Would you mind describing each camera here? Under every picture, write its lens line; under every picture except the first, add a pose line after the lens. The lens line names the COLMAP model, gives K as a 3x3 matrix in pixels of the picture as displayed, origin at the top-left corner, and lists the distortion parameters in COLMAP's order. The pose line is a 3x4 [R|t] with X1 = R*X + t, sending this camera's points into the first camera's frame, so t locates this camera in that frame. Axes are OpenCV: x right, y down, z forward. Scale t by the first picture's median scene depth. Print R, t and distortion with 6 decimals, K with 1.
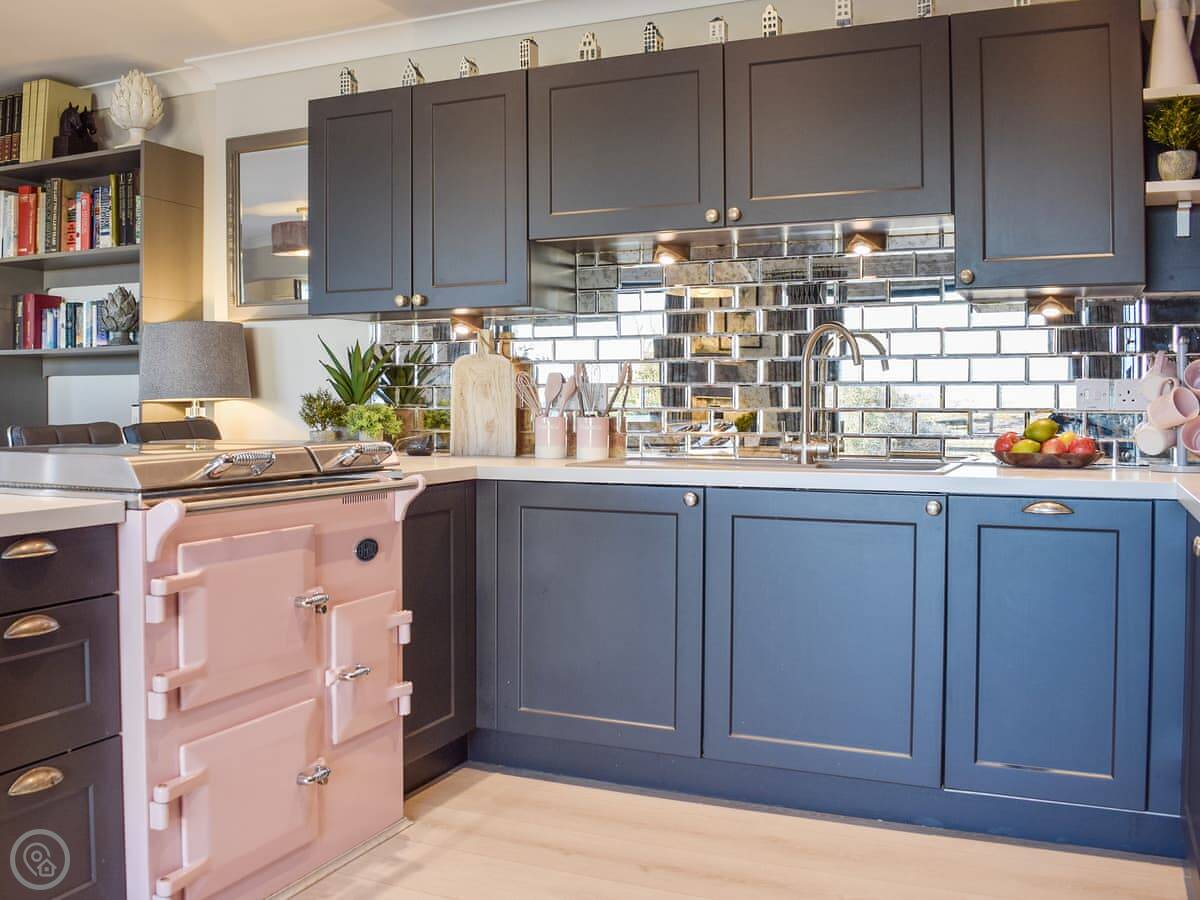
lens RADIAL K [[1161.8, 0, 498.0], [0, 1161.8, 414.9], [0, 0, 1]] dist [-0.099130, 0.017695]
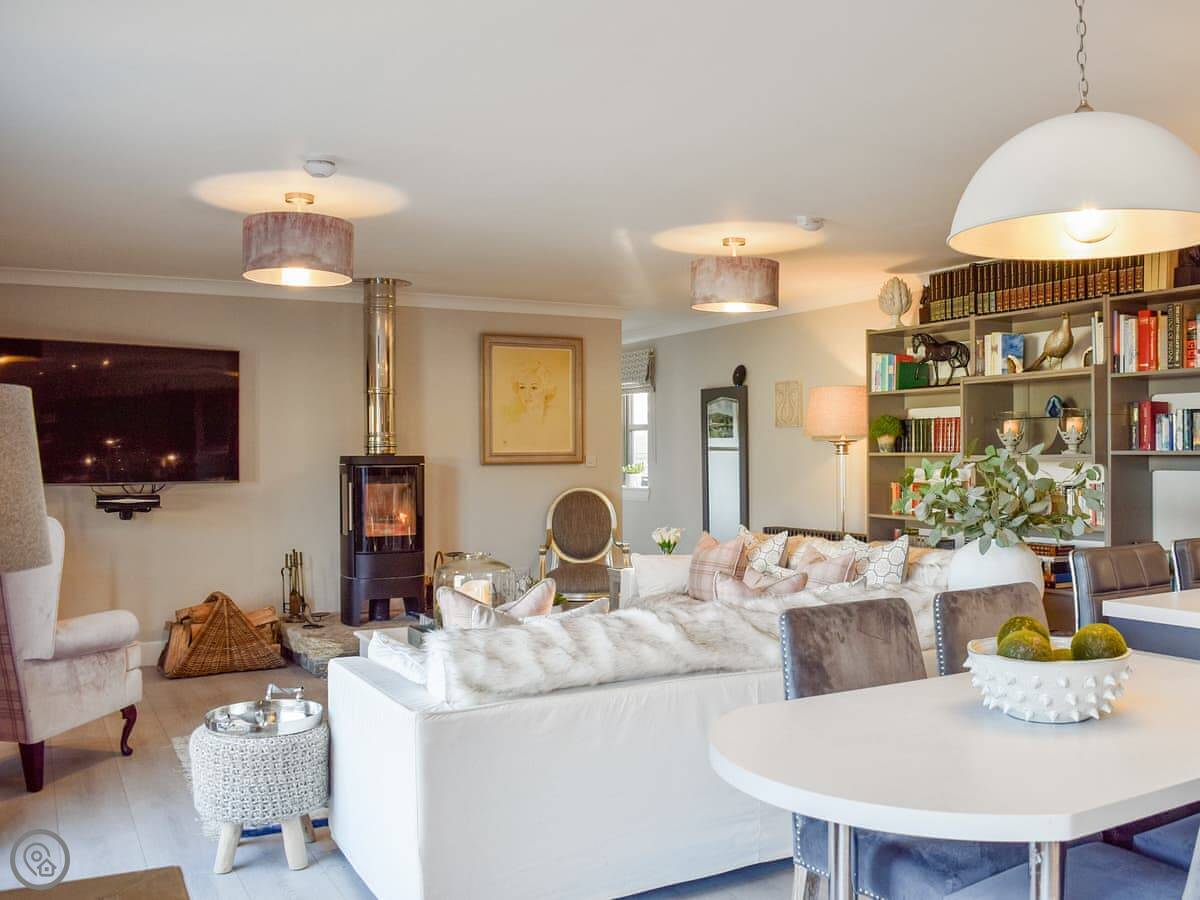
lens RADIAL K [[1110.6, 0, 678.3], [0, 1110.6, 448.2], [0, 0, 1]] dist [-0.099900, 0.004122]
pose [[0.847081, -0.008434, -0.531396, -0.278916], [0.001307, 0.999904, -0.013786, -0.054435], [0.531462, 0.010984, 0.847011, -0.247388]]
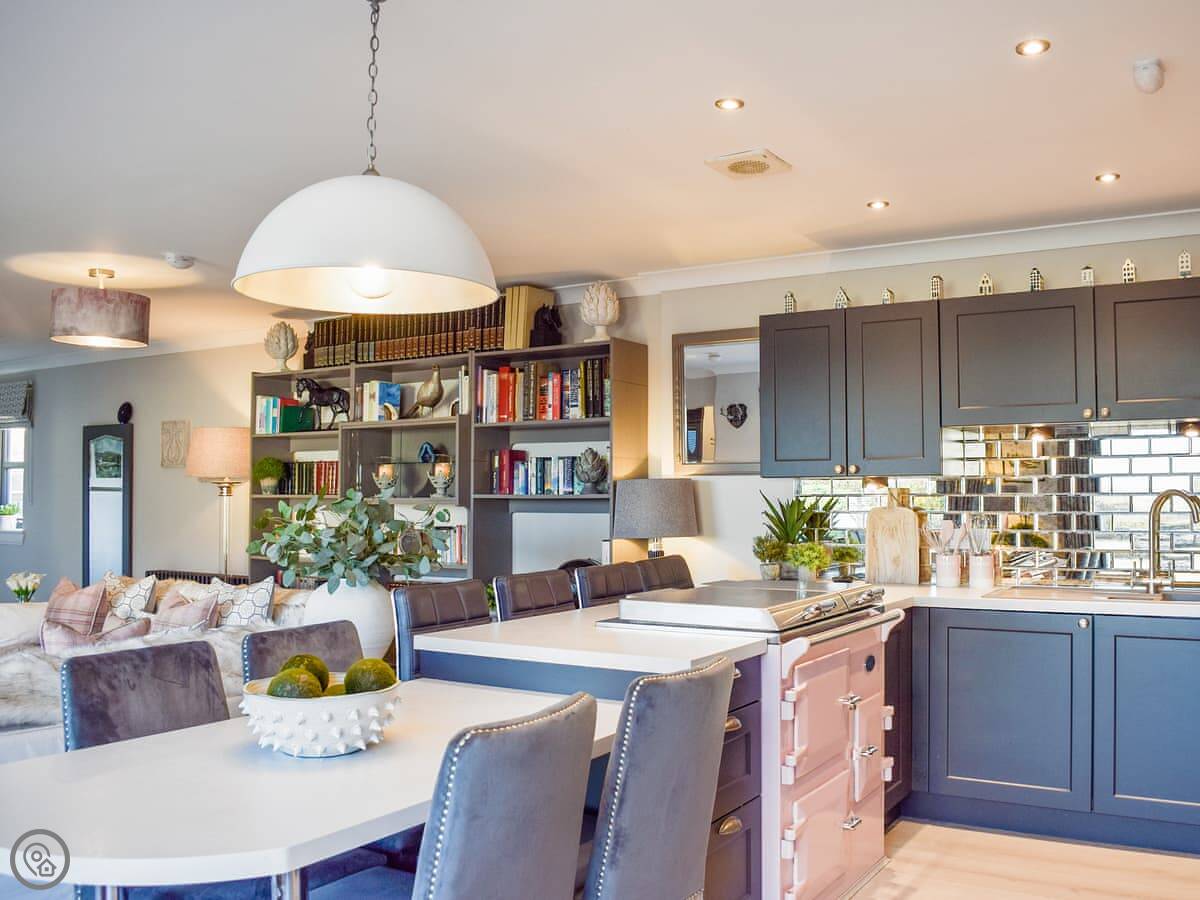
lens RADIAL K [[1062.6, 0, 661.1], [0, 1062.6, 455.6], [0, 0, 1]] dist [-0.093632, 0.007387]
pose [[0.998093, -0.004257, -0.061583, -0.202707], [0.001393, 0.998919, -0.046465, -0.054801], [0.061714, 0.046291, 0.997020, -0.220334]]
